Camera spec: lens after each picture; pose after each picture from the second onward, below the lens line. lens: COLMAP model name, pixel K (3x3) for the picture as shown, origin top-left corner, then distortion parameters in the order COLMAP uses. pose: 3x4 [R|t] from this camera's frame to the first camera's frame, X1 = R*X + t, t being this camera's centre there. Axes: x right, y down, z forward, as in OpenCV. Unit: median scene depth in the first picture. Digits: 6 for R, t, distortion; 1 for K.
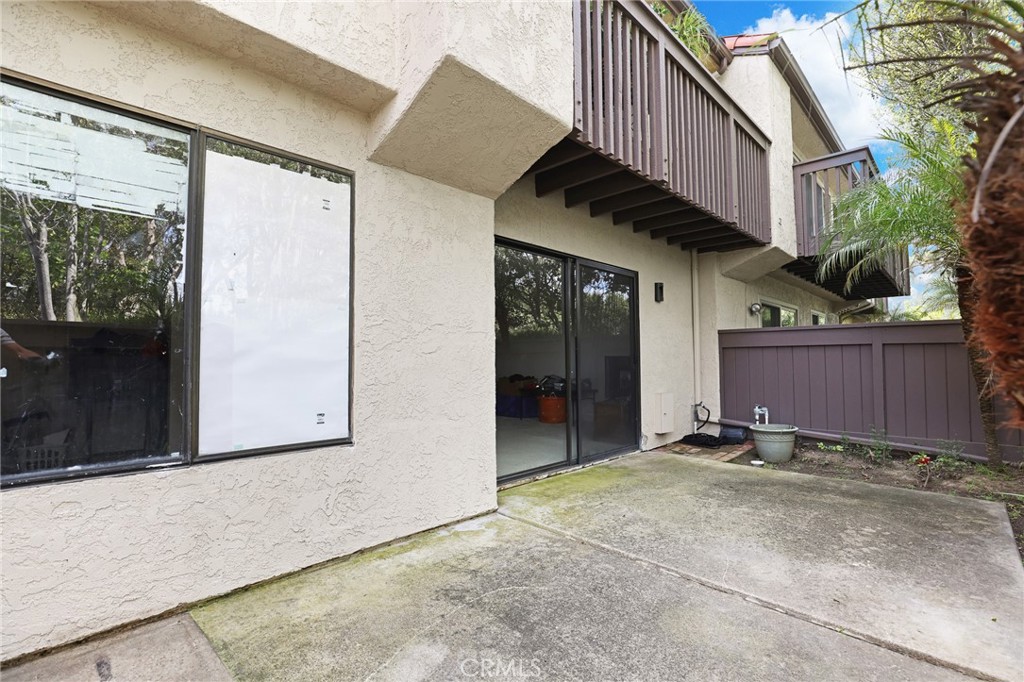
lens RADIAL K [[469.2, 0, 509.1], [0, 469.2, 341.8], [0, 0, 1]] dist [-0.022562, 0.003400]
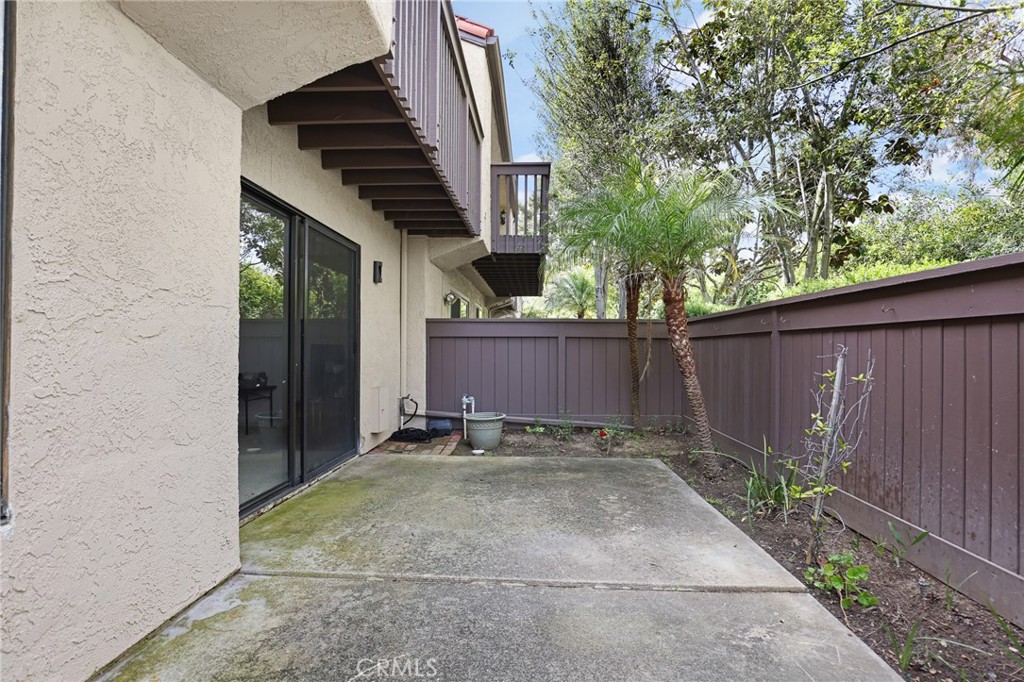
lens RADIAL K [[513.8, 0, 515.8], [0, 513.8, 341.1], [0, 0, 1]] dist [-0.017457, 0.003638]
pose [[0.733270, 0.016693, 0.679733, -0.245587], [-0.033374, 0.999377, 0.011460, 0.005792], [-0.679118, -0.031089, 0.733370, 0.199172]]
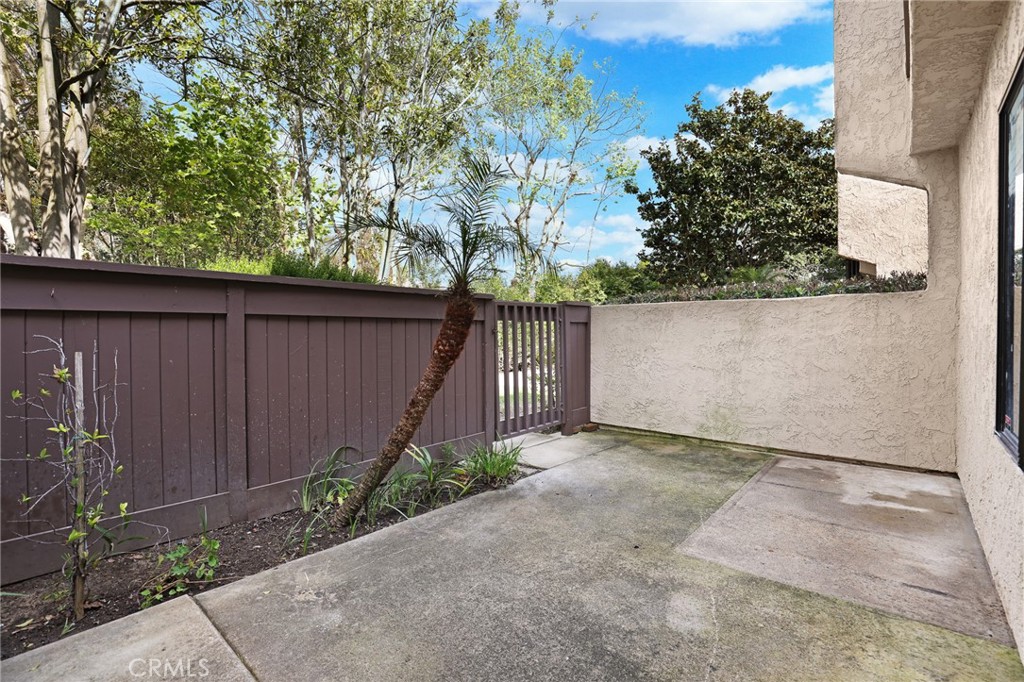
lens RADIAL K [[469.2, 0, 513.4], [0, 469.2, 338.0], [0, 0, 1]] dist [-0.022562, 0.003400]
pose [[-0.997209, 0.010923, -0.073860, 0.147408], [0.013113, 0.999487, -0.029225, 0.030905], [0.073503, -0.030112, -0.996840, 1.064080]]
